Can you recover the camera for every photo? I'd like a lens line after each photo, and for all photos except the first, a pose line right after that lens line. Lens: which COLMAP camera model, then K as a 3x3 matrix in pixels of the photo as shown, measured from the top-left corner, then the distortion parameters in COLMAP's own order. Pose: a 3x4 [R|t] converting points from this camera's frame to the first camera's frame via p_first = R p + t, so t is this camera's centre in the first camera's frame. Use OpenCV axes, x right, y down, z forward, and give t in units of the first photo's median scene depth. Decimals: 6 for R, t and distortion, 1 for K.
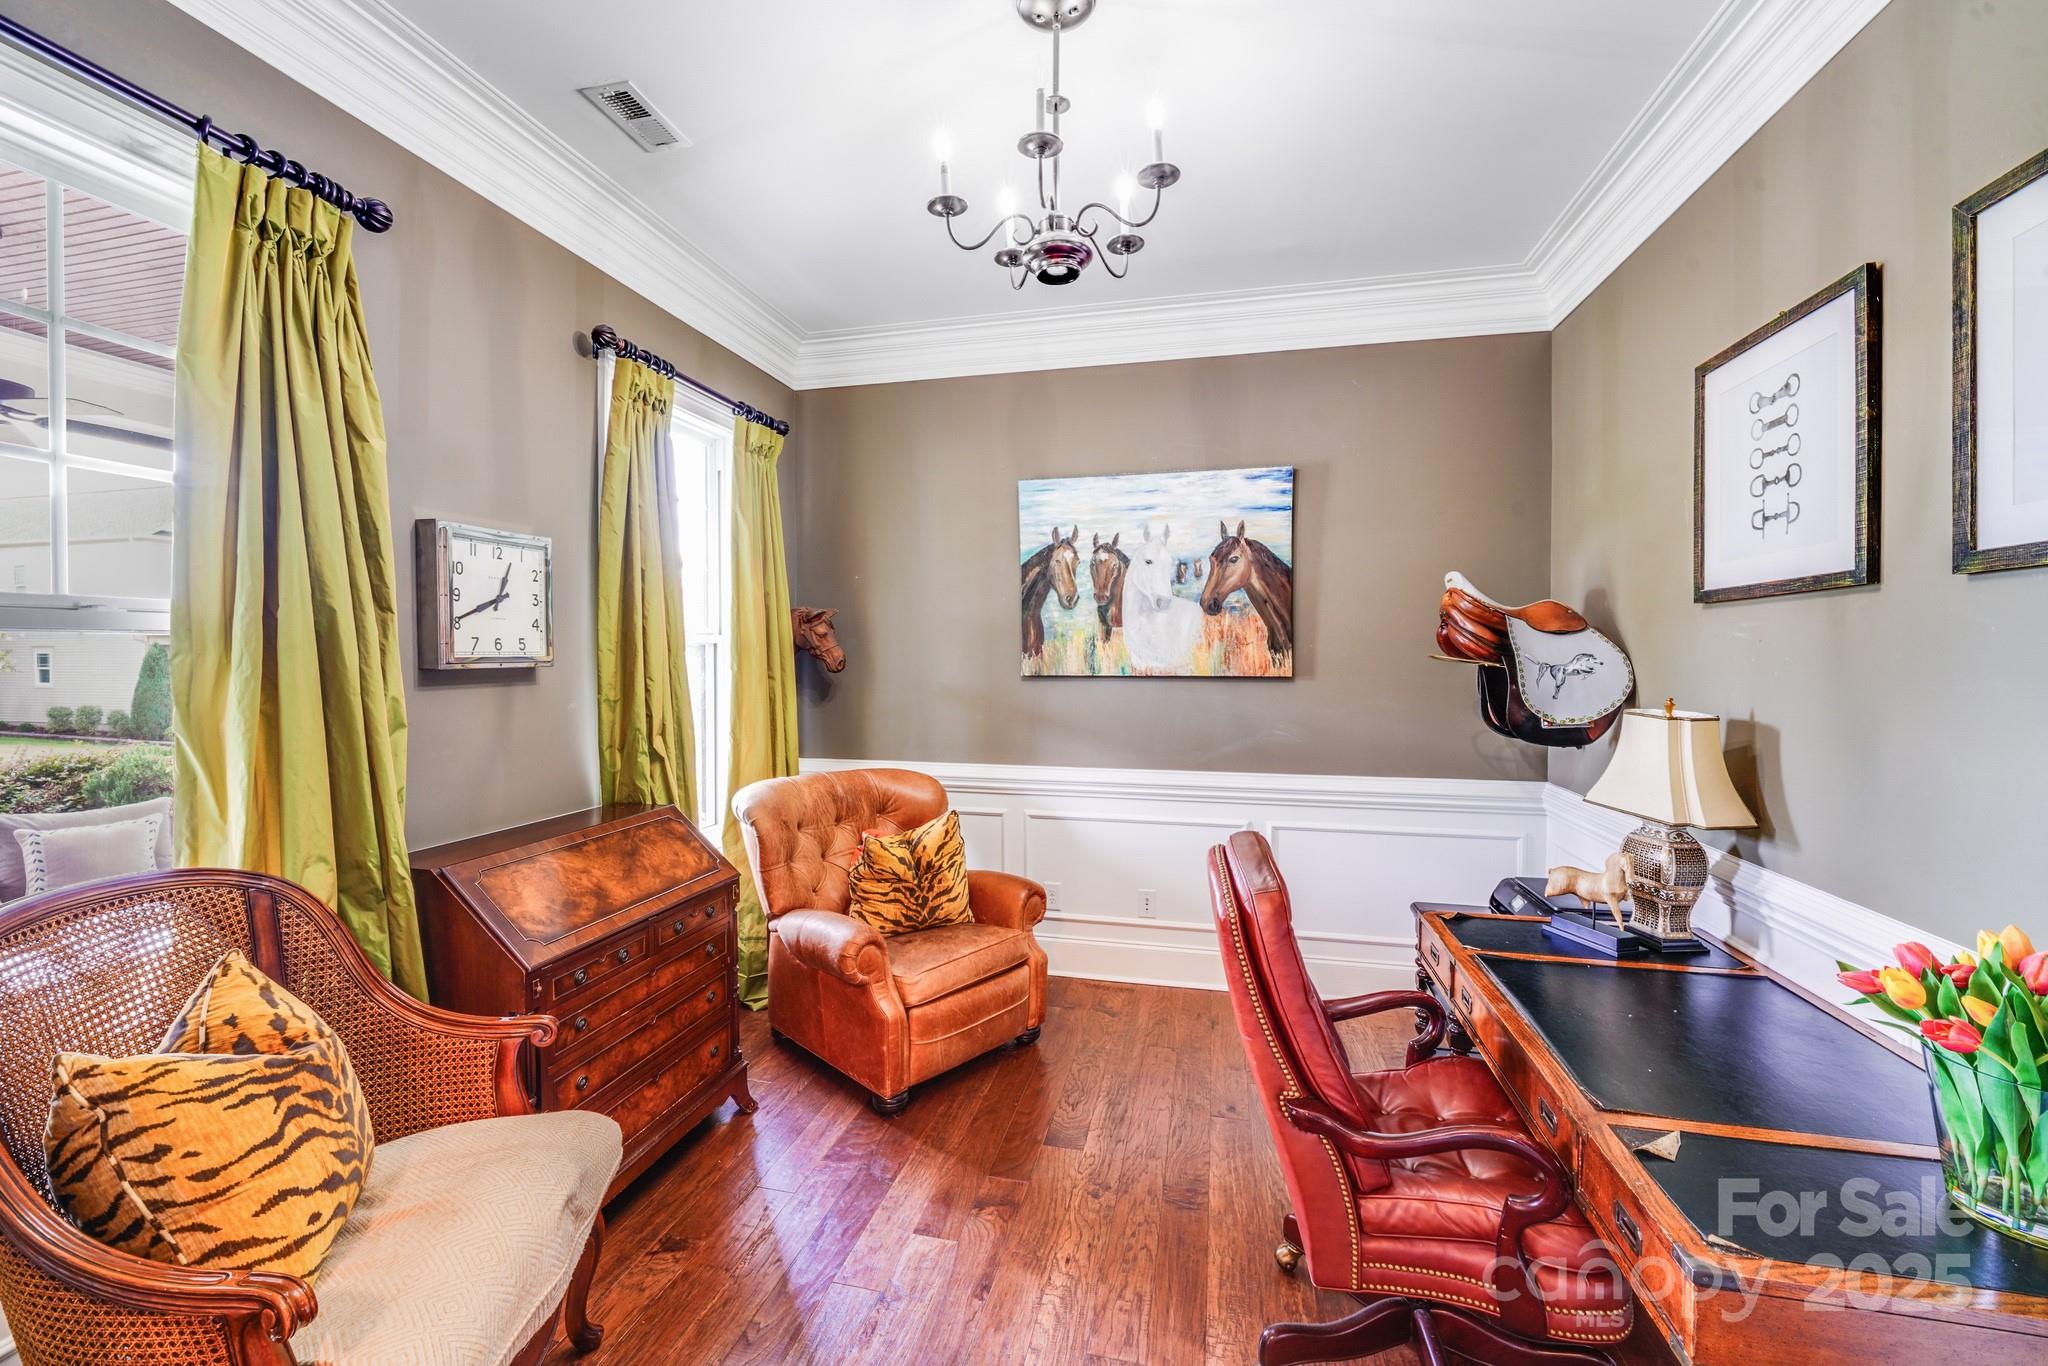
lens RADIAL K [[840.2, 0, 1021.1], [0, 840.2, 677.2], [0, 0, 1]] dist [-0.001689, -0.004179]
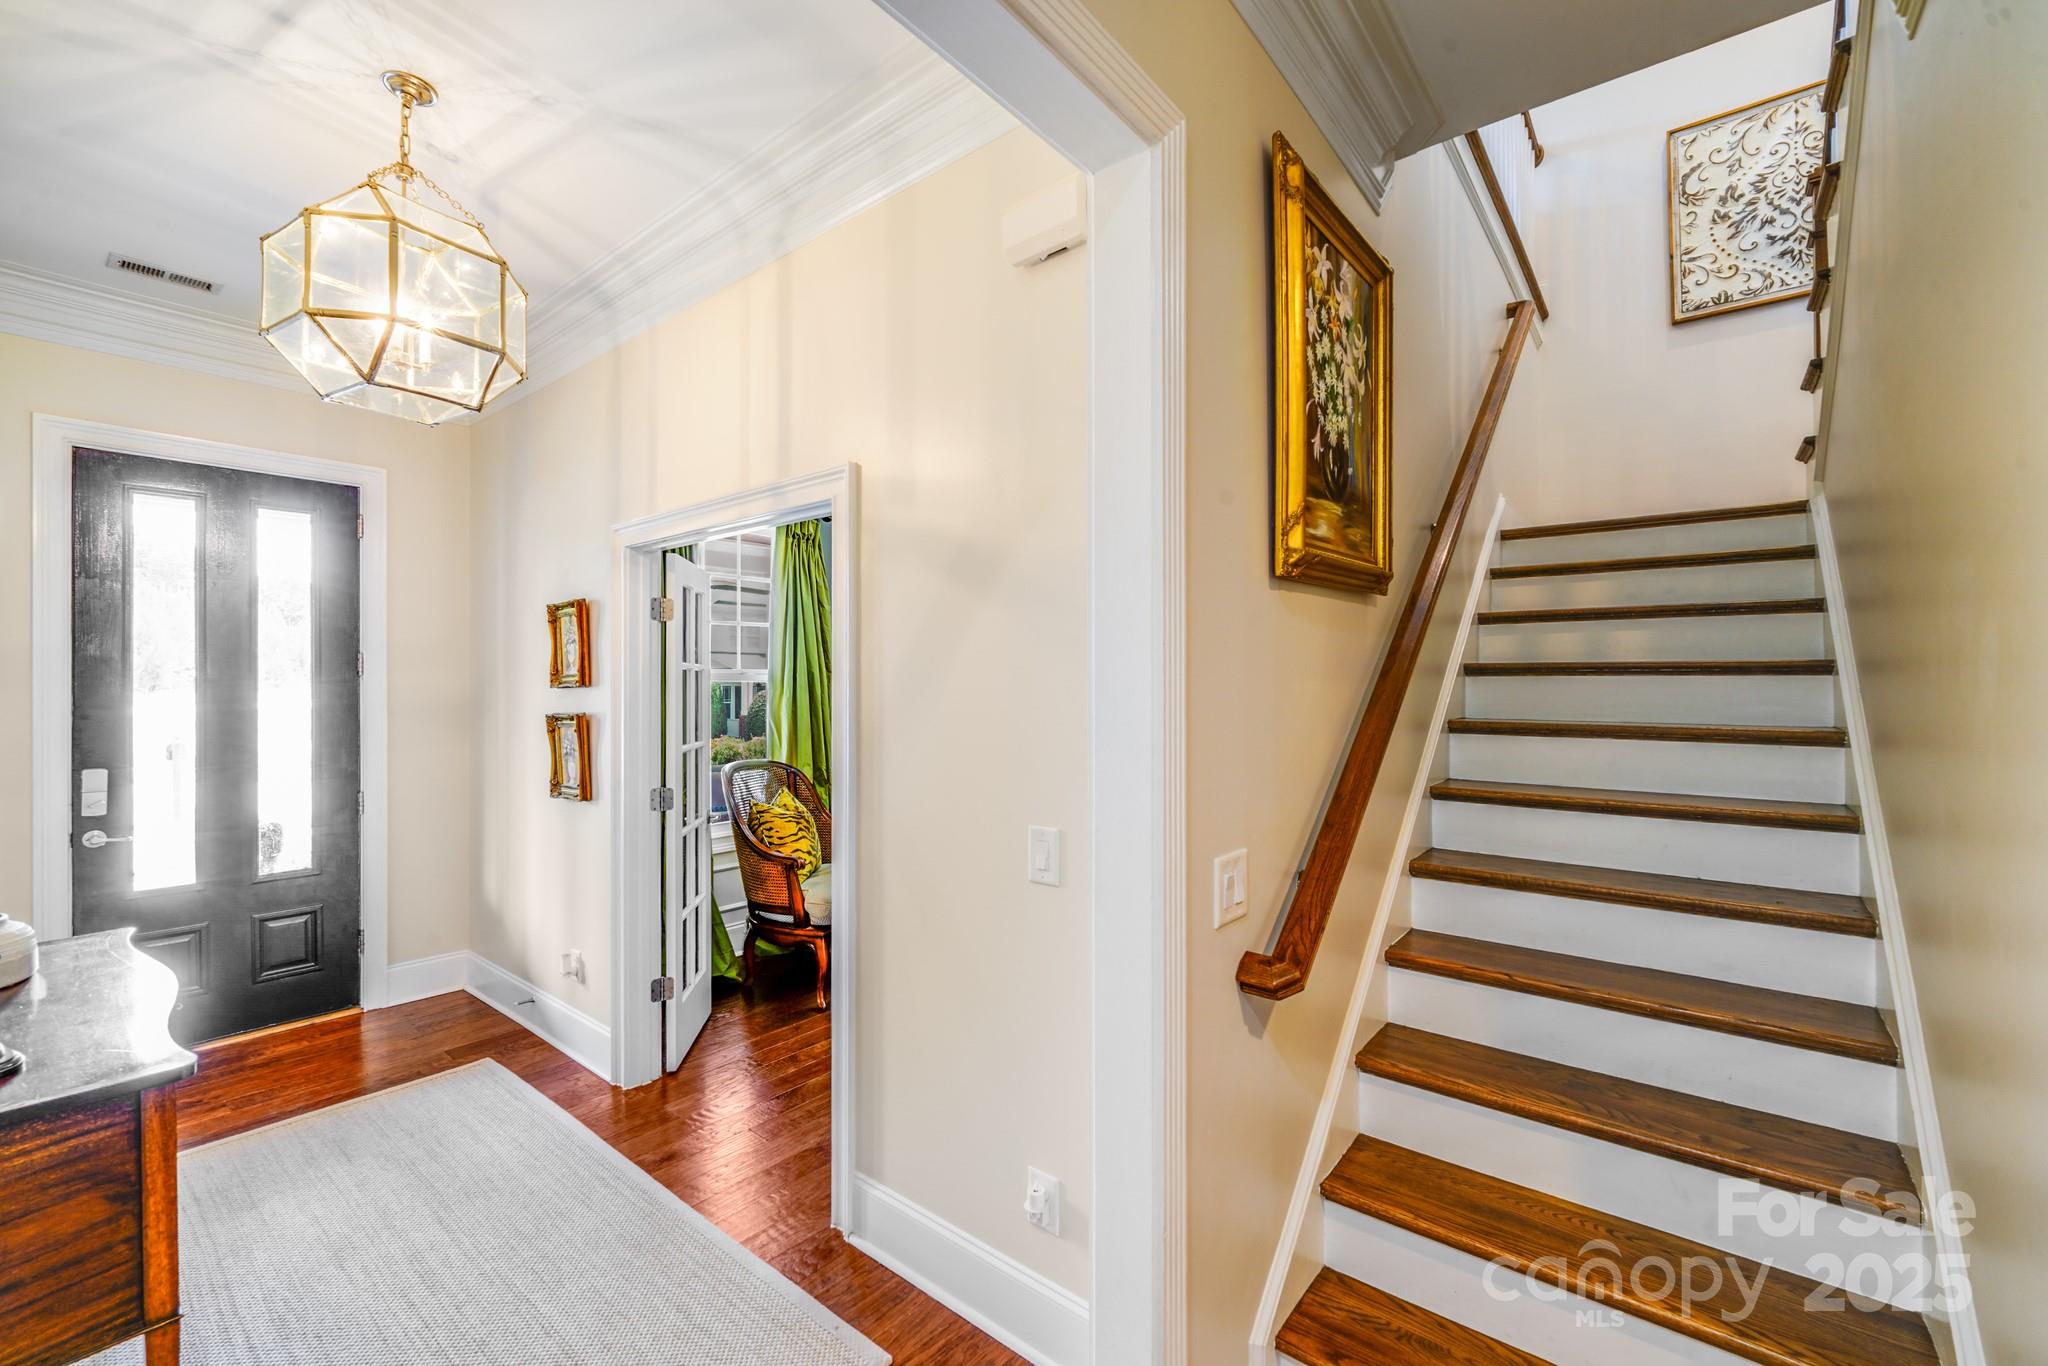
lens RADIAL K [[840.2, 0, 1022.3], [0, 840.2, 679.4], [0, 0, 1]] dist [-0.001689, -0.004179]
pose [[0.902147, -0.001432, -0.431427, 1.203102], [-0.008004, 0.999767, -0.020056, -0.009084], [0.431355, 0.021546, 0.901925, -1.448310]]
